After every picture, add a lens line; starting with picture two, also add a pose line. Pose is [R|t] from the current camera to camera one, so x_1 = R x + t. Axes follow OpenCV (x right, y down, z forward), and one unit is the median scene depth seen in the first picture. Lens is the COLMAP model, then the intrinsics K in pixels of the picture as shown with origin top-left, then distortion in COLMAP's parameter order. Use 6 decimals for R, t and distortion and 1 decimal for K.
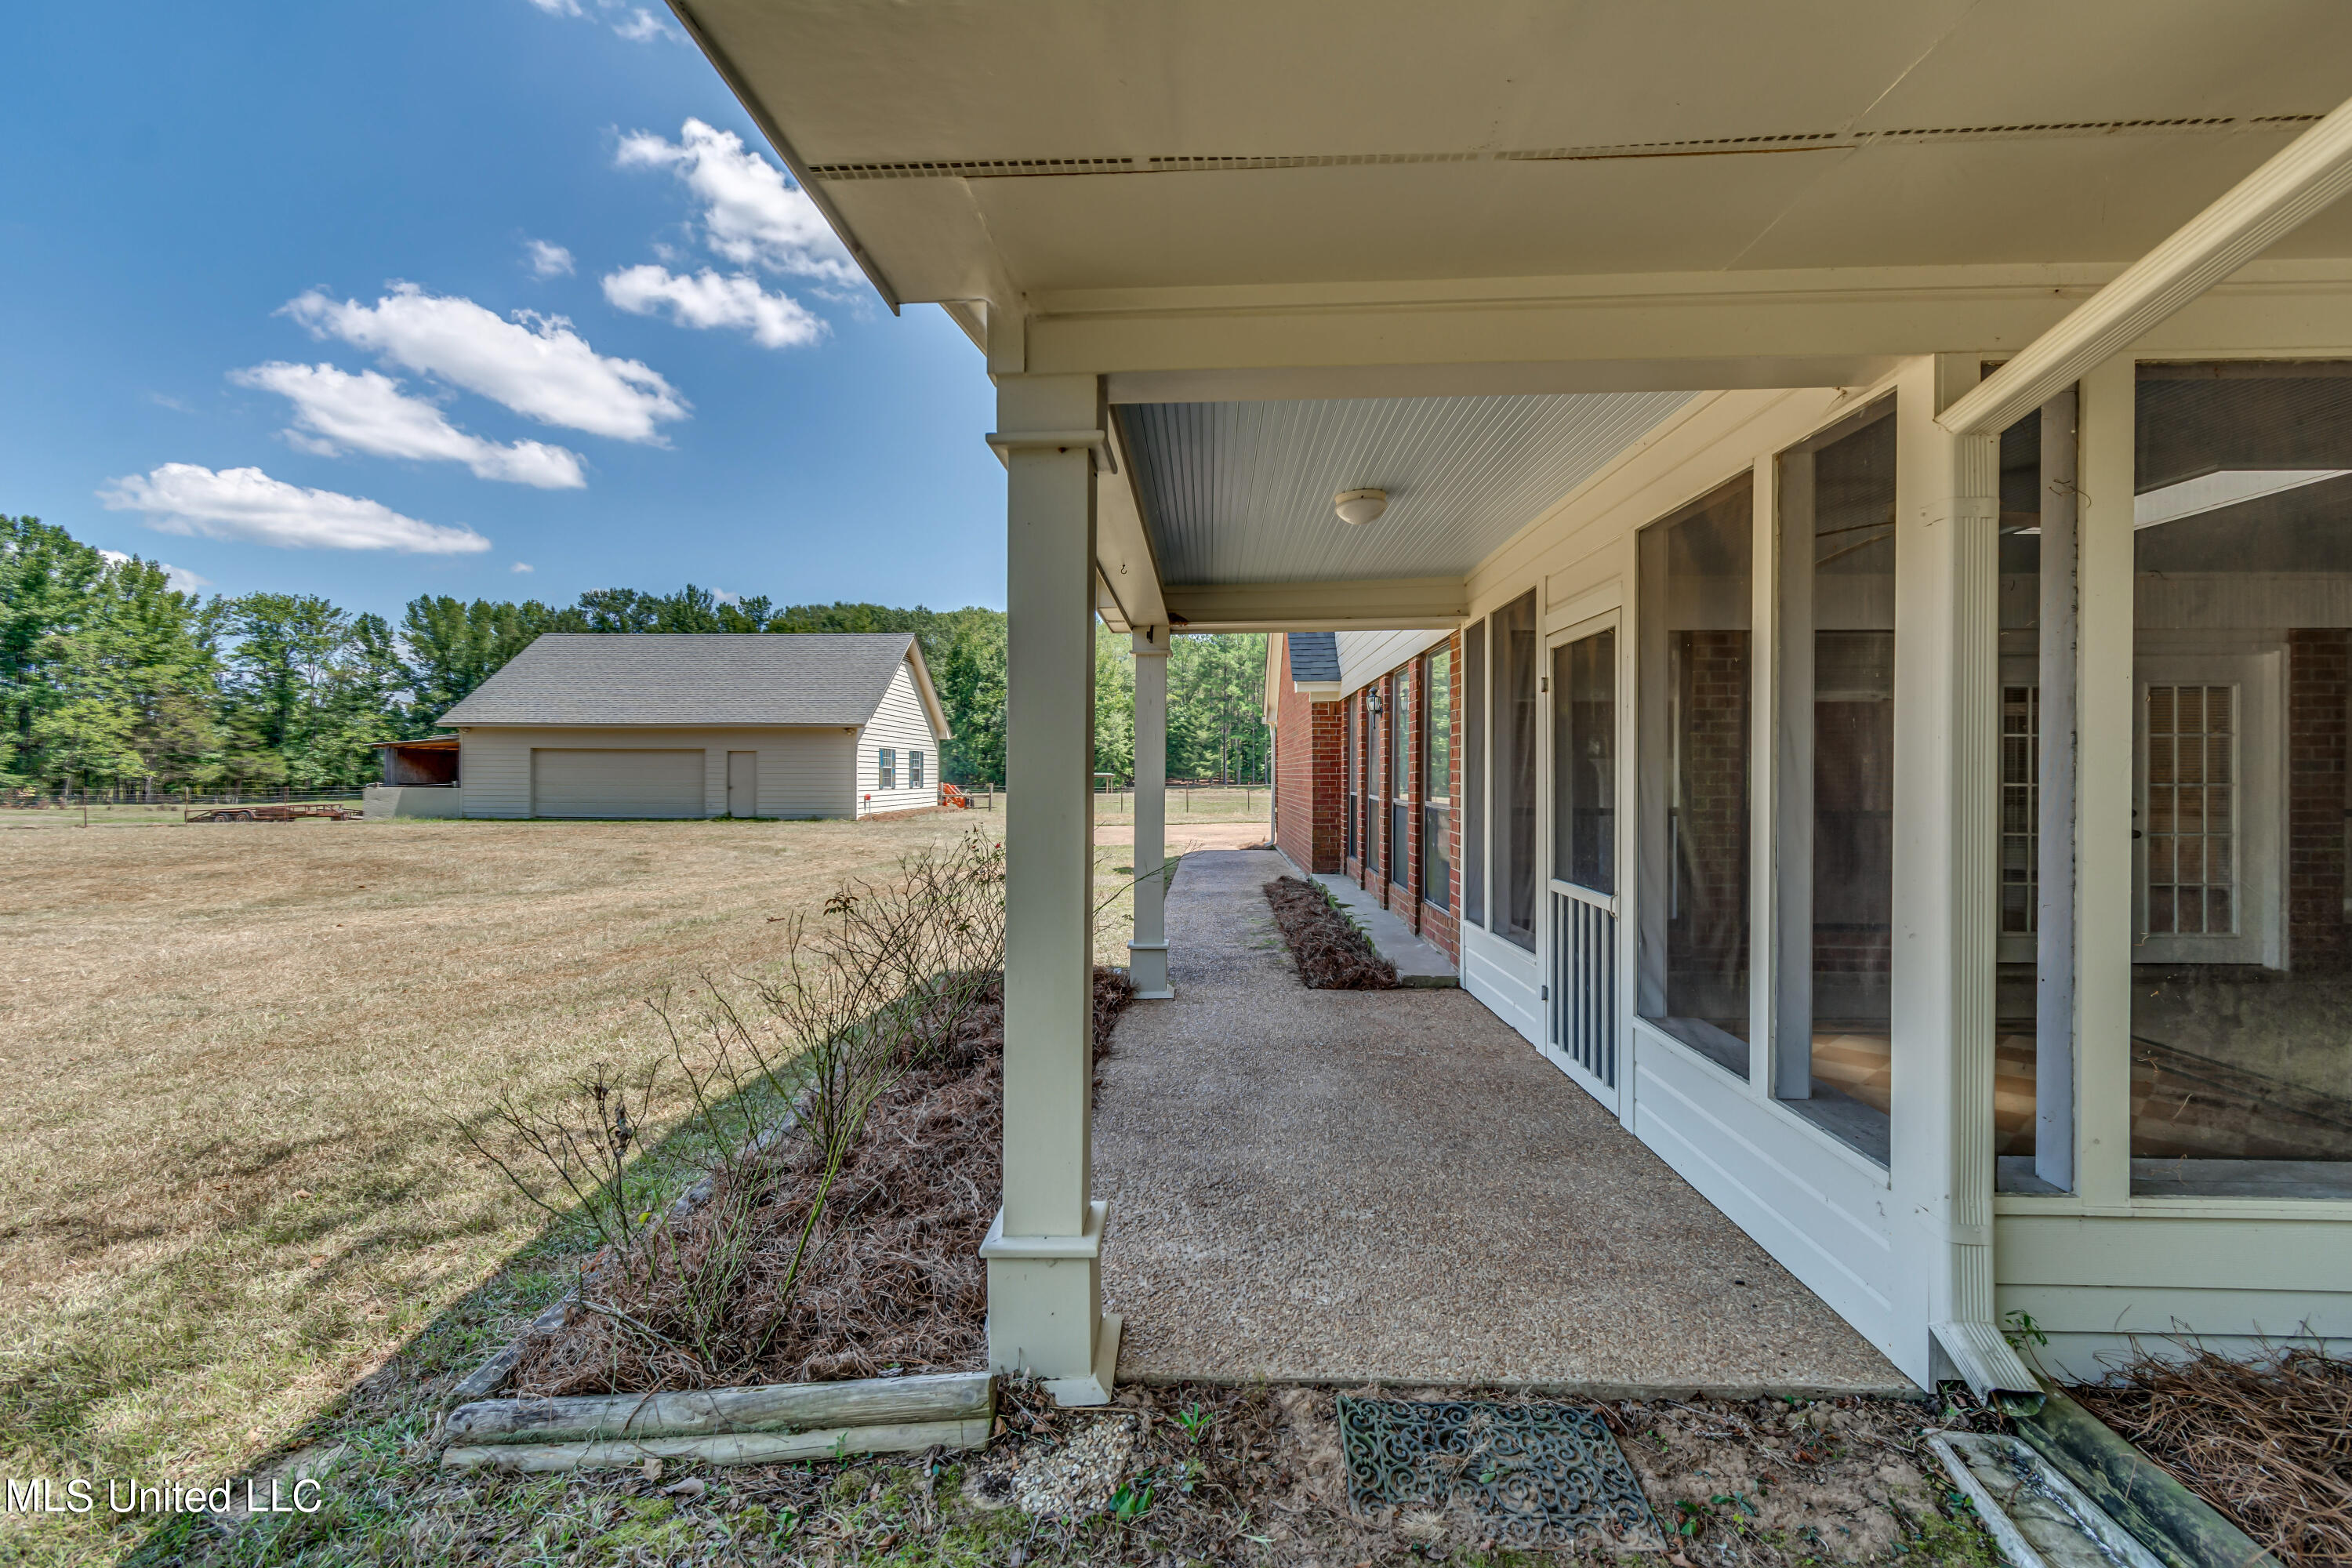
lens RADIAL K [[1030.8, 0, 1176.0], [0, 1030.8, 784.0], [0, 0, 1]] dist [-0.000036, -0.000089]
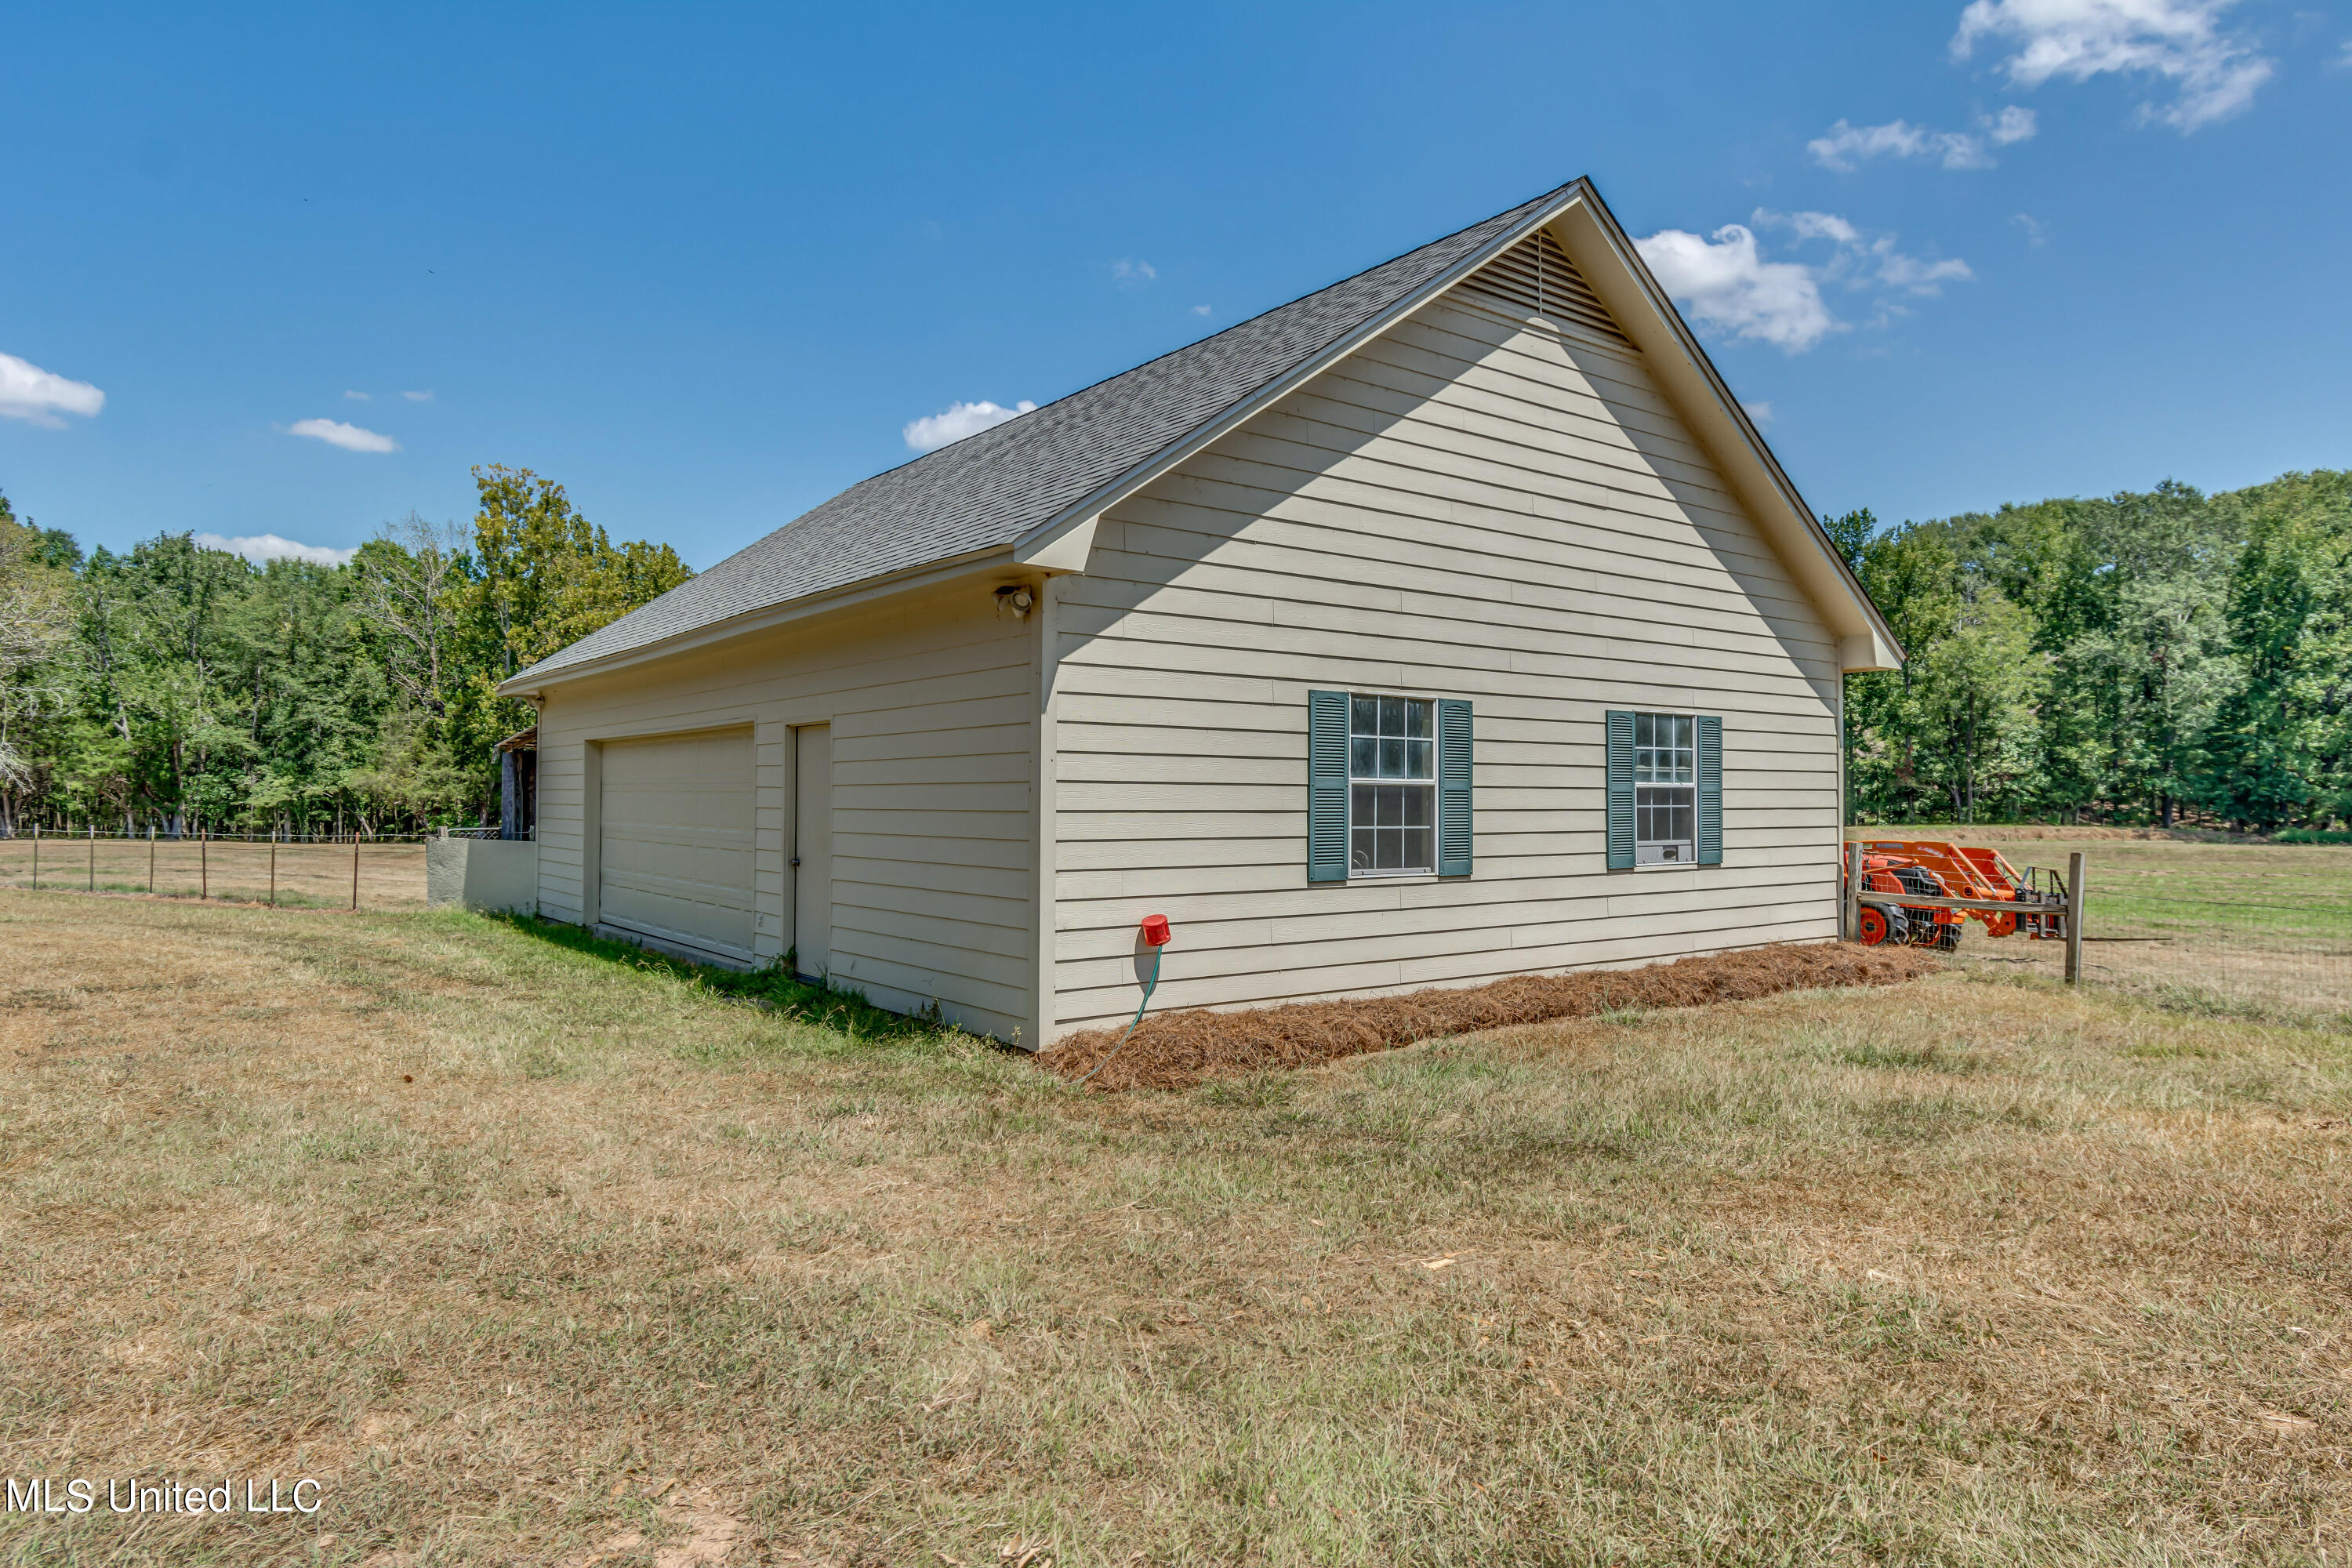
lens RADIAL K [[1399.6, 0, 1176.0], [0, 1399.6, 784.0], [0, 0, 1]] dist [0.003249, 0.000464]
pose [[0.633277, -0.010145, -0.773859, -0.017312], [-0.006611, 0.999807, -0.018517, -0.002095], [0.773897, 0.016843, 0.633087, 0.164378]]
